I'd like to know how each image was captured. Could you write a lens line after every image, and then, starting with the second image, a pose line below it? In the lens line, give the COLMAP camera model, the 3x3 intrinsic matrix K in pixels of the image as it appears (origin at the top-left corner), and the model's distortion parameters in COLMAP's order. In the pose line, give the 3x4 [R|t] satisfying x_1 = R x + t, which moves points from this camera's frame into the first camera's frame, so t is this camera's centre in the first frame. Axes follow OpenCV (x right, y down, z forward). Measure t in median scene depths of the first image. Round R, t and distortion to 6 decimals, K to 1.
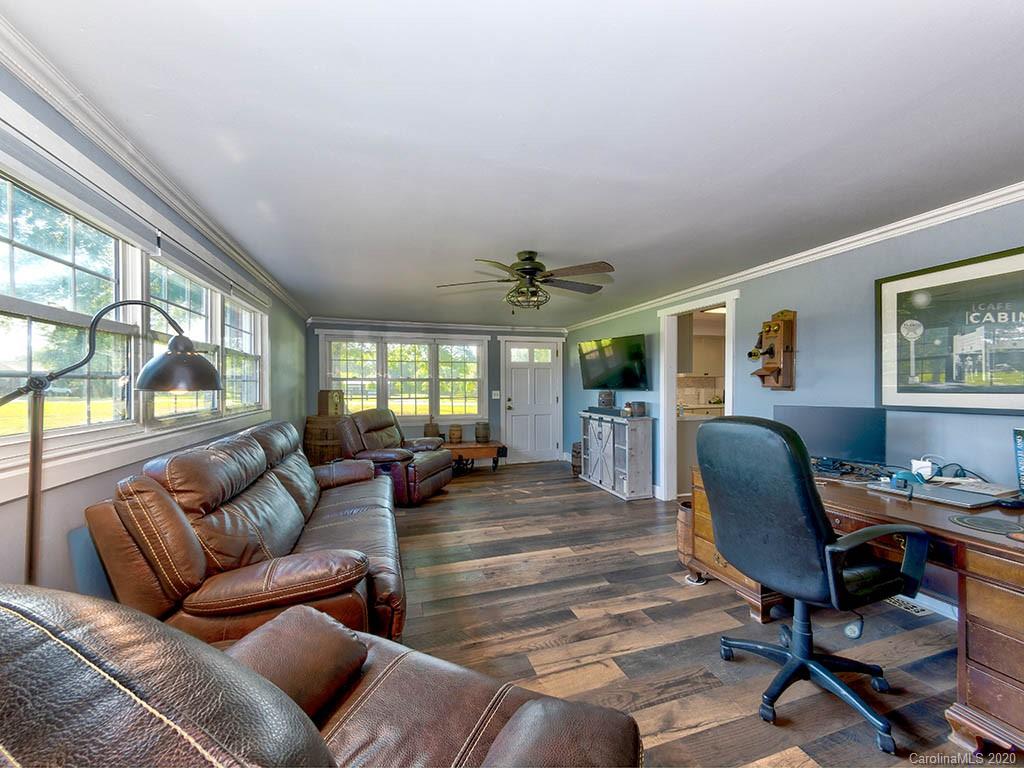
lens RADIAL K [[401.4, 0, 516.0], [0, 401.4, 385.2], [0, 0, 1]] dist [0.000800, 0.001197]
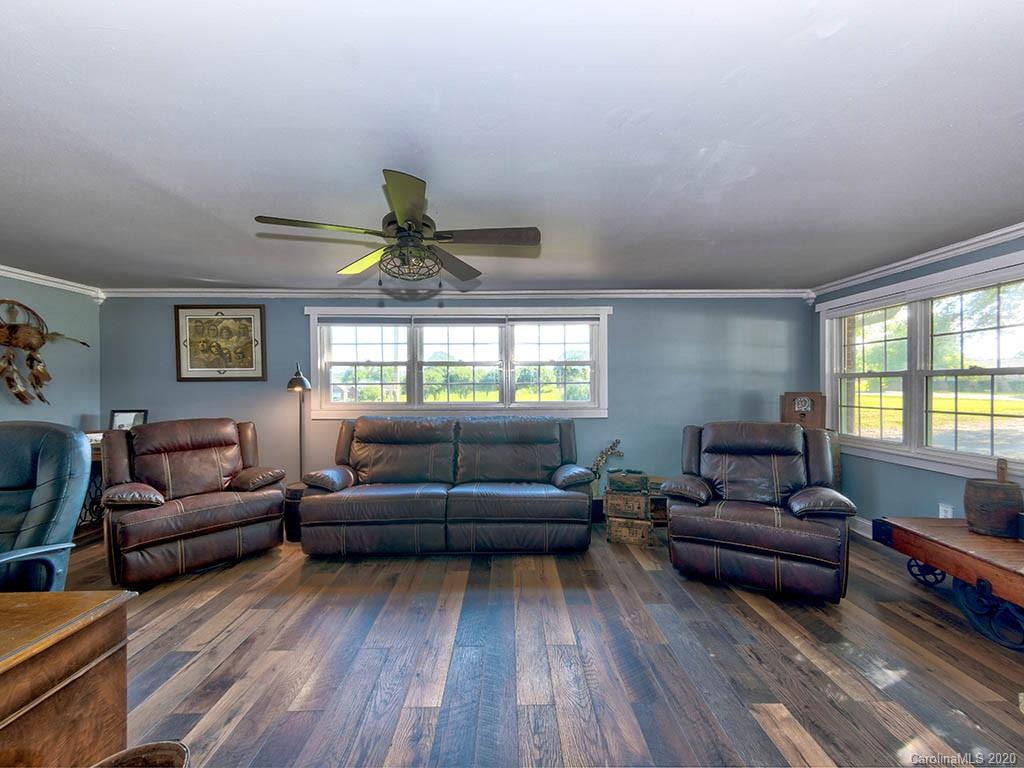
lens RADIAL K [[401.4, 0, 512.7], [0, 401.4, 387.0], [0, 0, 1]] dist [0.000800, 0.001197]
pose [[-0.297952, 0.004075, -0.954572, 0.639474], [0.004861, 0.999984, 0.002752, -0.004044], [0.954568, -0.003820, -0.297967, 1.349519]]
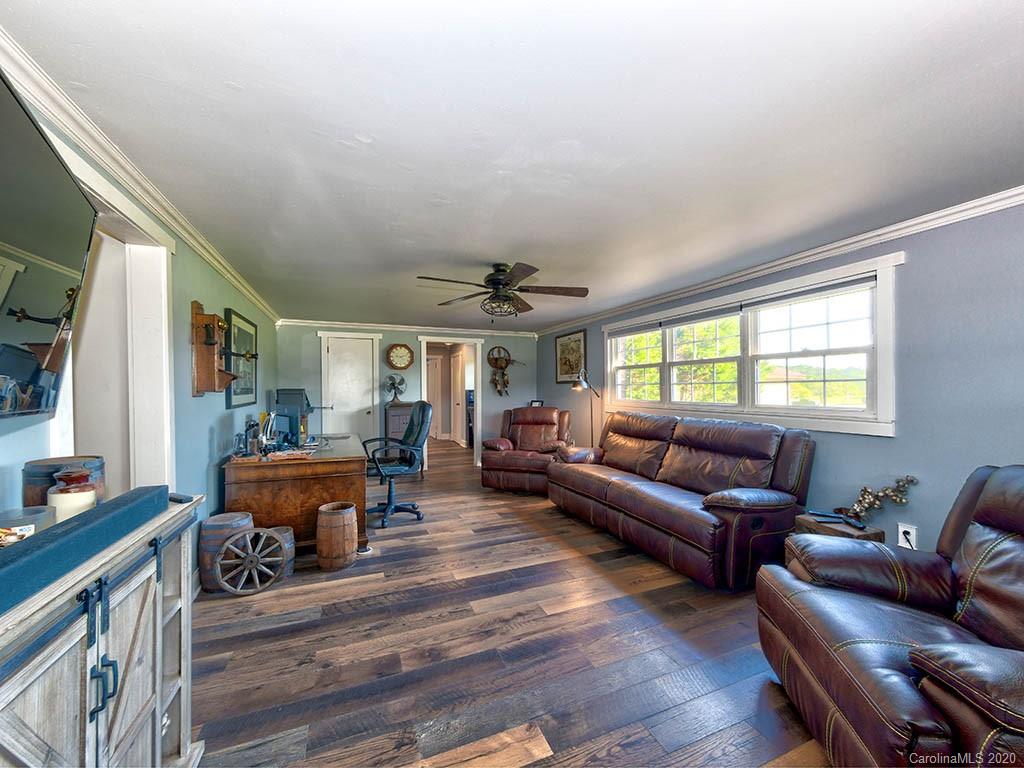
lens RADIAL K [[401.4, 0, 513.4], [0, 401.4, 387.4], [0, 0, 1]] dist [0.000800, 0.001197]
pose [[-0.997223, 0.006646, -0.074180, 0.076037], [0.006930, 0.999970, -0.003573, 0.000985], [0.074154, -0.004077, -0.997238, 2.019023]]
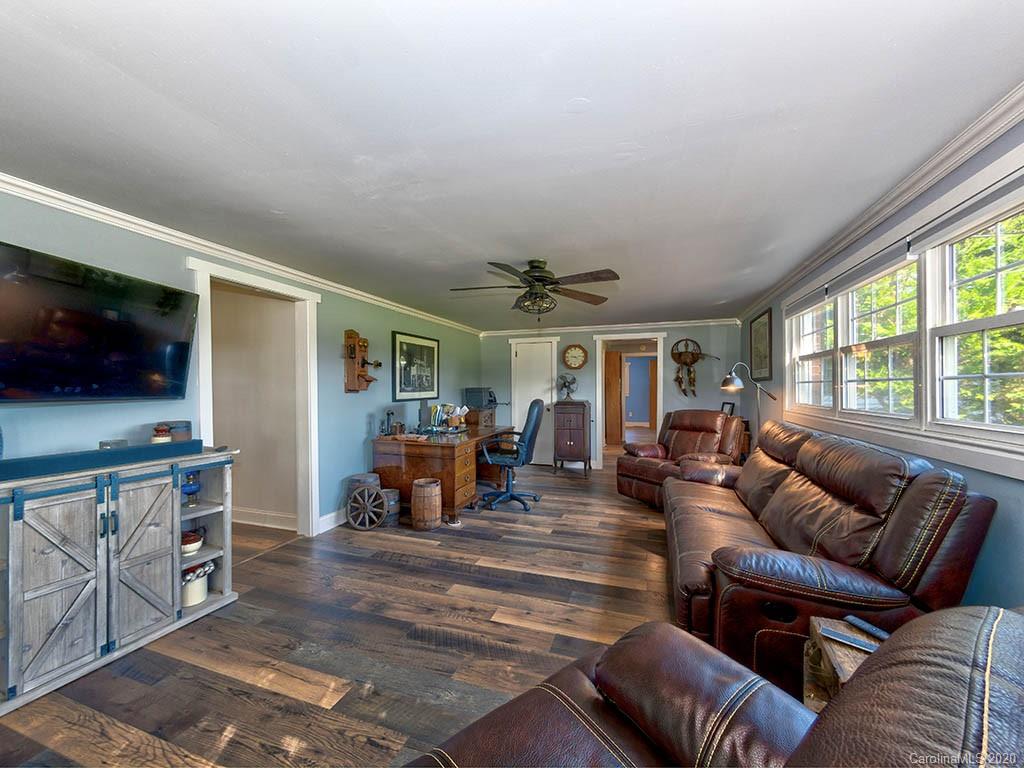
lens RADIAL K [[401.4, 0, 513.0], [0, 401.4, 387.5], [0, 0, 1]] dist [0.000800, 0.001197]
pose [[-0.796378, 0.005449, 0.604774, -0.540670], [0.003855, 0.999985, -0.003934, 0.002723], [-0.604787, -0.000801, -0.796387, 1.825733]]
